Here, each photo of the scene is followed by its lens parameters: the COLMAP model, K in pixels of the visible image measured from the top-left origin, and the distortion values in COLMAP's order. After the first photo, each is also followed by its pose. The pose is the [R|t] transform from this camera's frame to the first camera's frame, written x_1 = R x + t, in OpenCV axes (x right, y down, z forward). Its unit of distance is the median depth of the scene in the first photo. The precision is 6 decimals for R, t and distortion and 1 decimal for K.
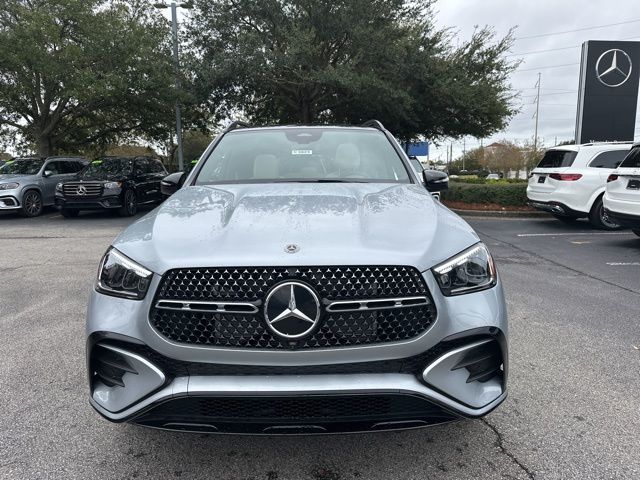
lens RADIAL K [[449.3, 0, 320.4], [0, 449.3, 219.4], [0, 0, 1]] dist [0.030226, -0.027984]
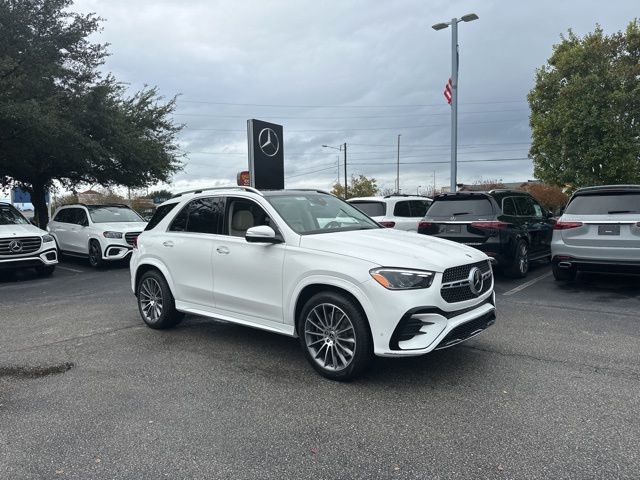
lens RADIAL K [[460.8, 0, 321.0], [0, 460.8, 237.2], [0, 0, 1]] dist [0.041619, -0.033468]
pose [[0.666934, -0.043471, 0.743847, -2.300873], [0.094515, 0.995168, -0.026584, -0.035942], [-0.739098, 0.088035, 0.667820, -0.037715]]
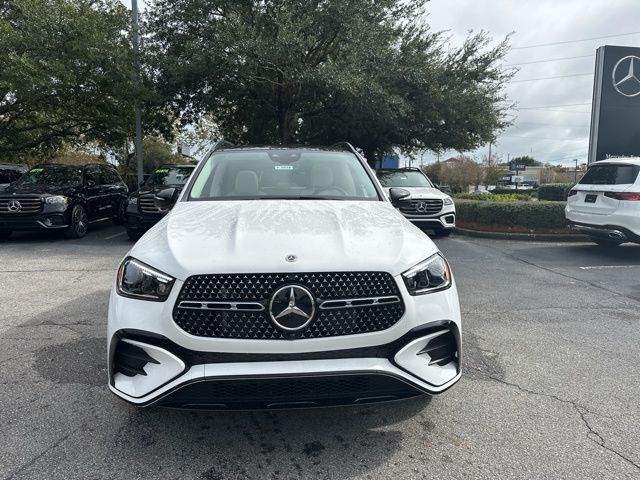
lens RADIAL K [[512.0, 0, 340.8], [0, 512.0, 231.3], [0, 0, 1]] dist [0.062343, -0.075134]
pose [[0.996893, 0.001316, 0.078756, -0.037683], [-0.000228, 0.999904, -0.013826, 0.009266], [-0.078766, 0.013765, 0.996798, -0.413824]]
